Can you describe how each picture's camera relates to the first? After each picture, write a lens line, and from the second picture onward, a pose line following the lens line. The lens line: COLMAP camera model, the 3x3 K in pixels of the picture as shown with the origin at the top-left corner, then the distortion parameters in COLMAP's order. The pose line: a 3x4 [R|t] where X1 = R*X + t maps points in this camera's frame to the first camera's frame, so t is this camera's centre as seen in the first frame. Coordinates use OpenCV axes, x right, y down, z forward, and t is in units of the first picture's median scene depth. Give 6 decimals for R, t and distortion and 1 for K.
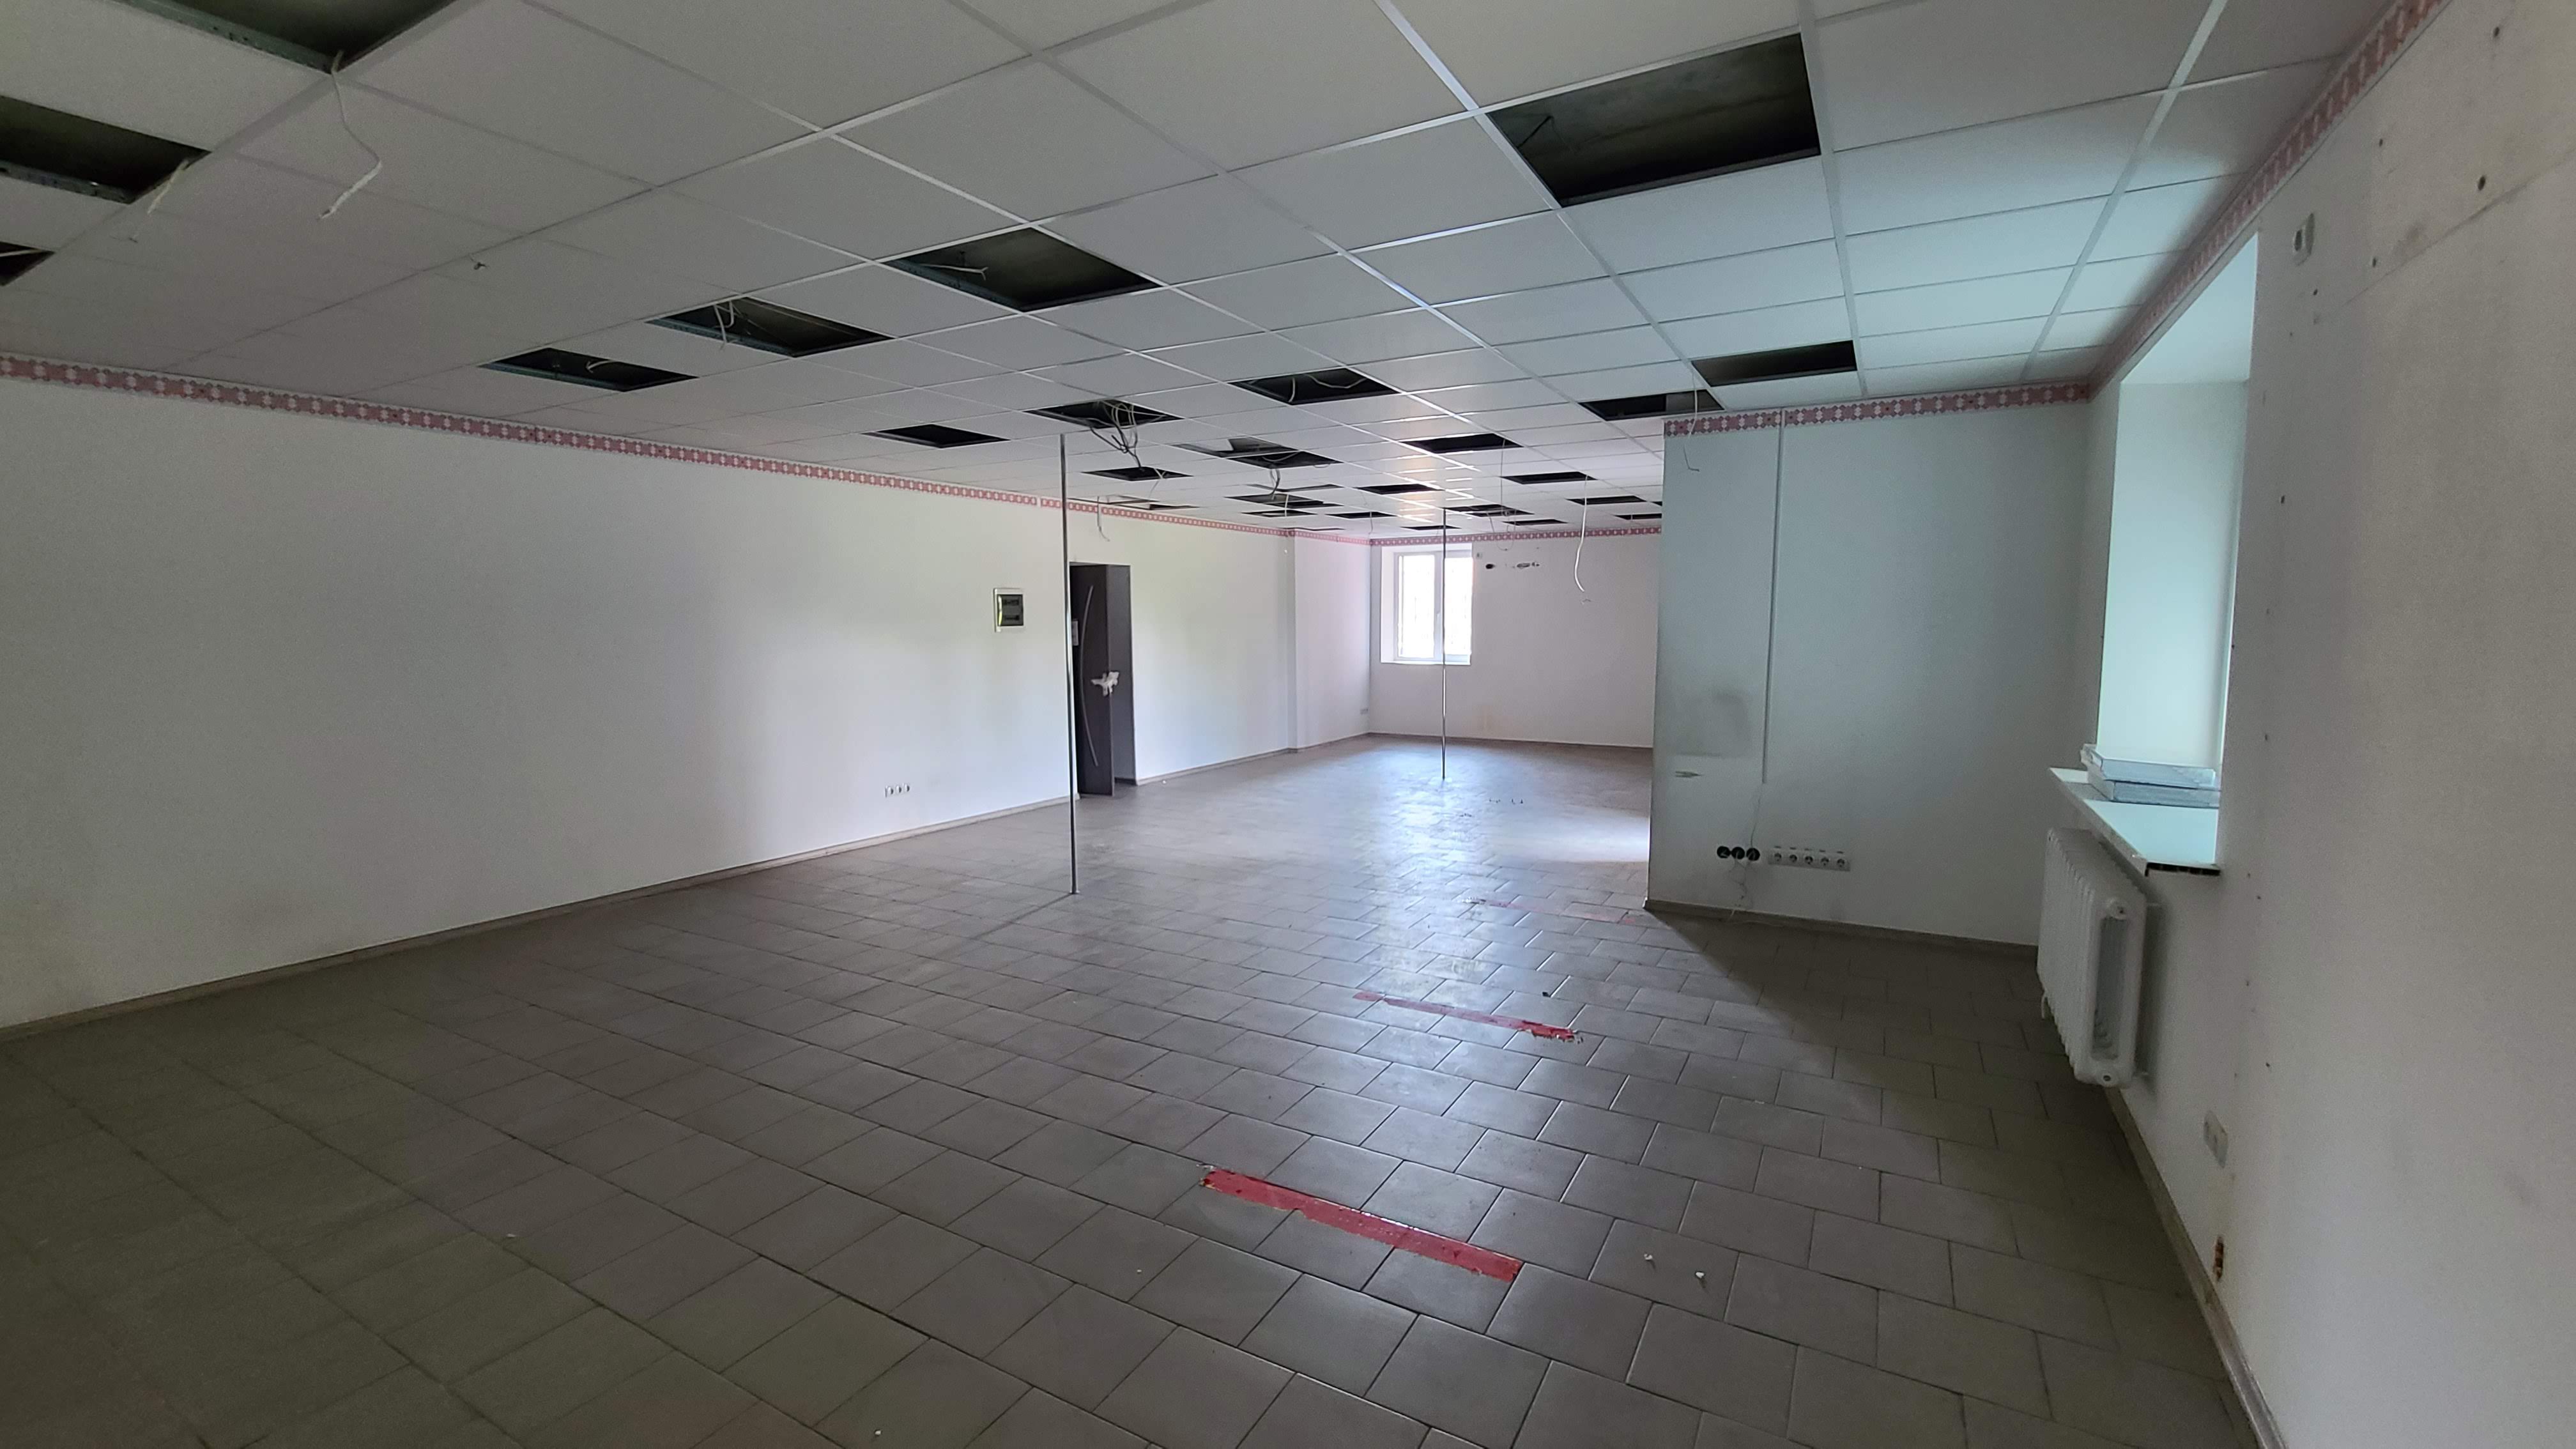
lens RADIAL K [[1056.8, 0, 1288.0], [0, 1056.8, 733.1], [0, 0, 1]] dist [0.001338, -0.000004]
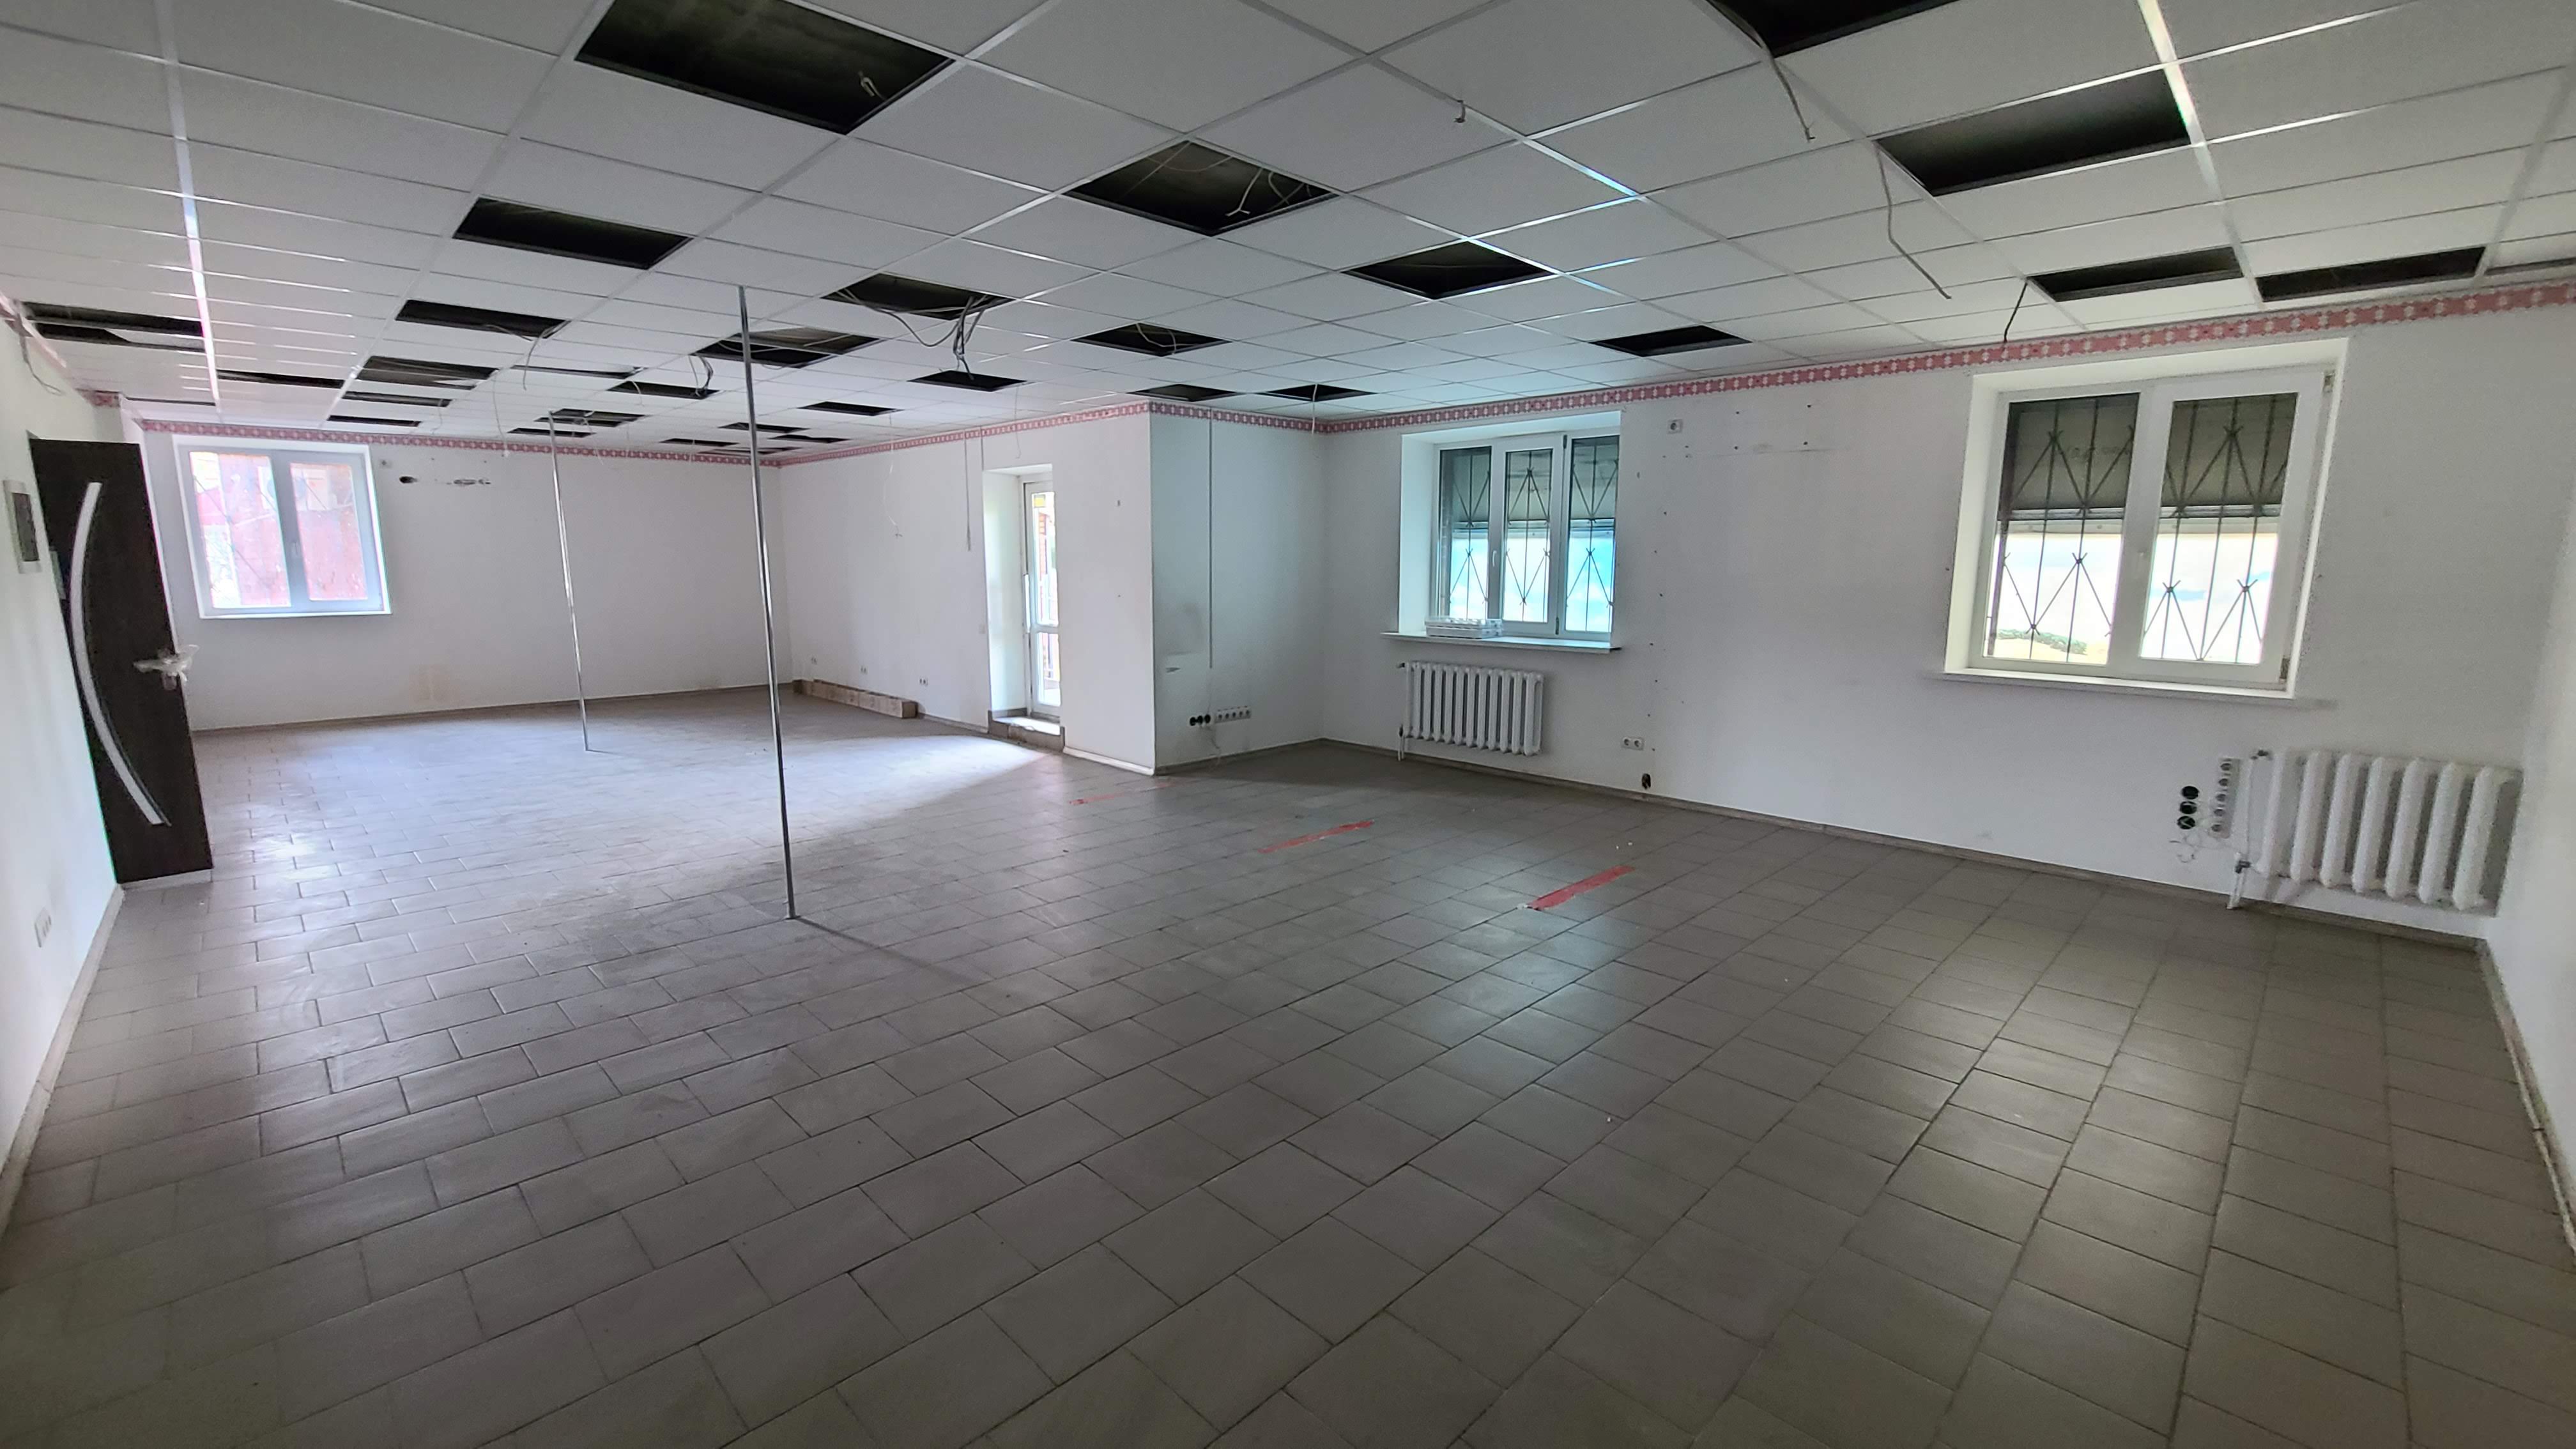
lens RADIAL K [[1056.8, 0, 1289.1], [0, 1056.8, 718.7], [0, 0, 1]] dist [0.001338, -0.000004]
pose [[0.262309, -0.143388, 0.954271, -0.900067], [0.100743, 0.987564, 0.120698, -0.046998], [-0.959711, 0.064476, 0.273492, 0.502568]]
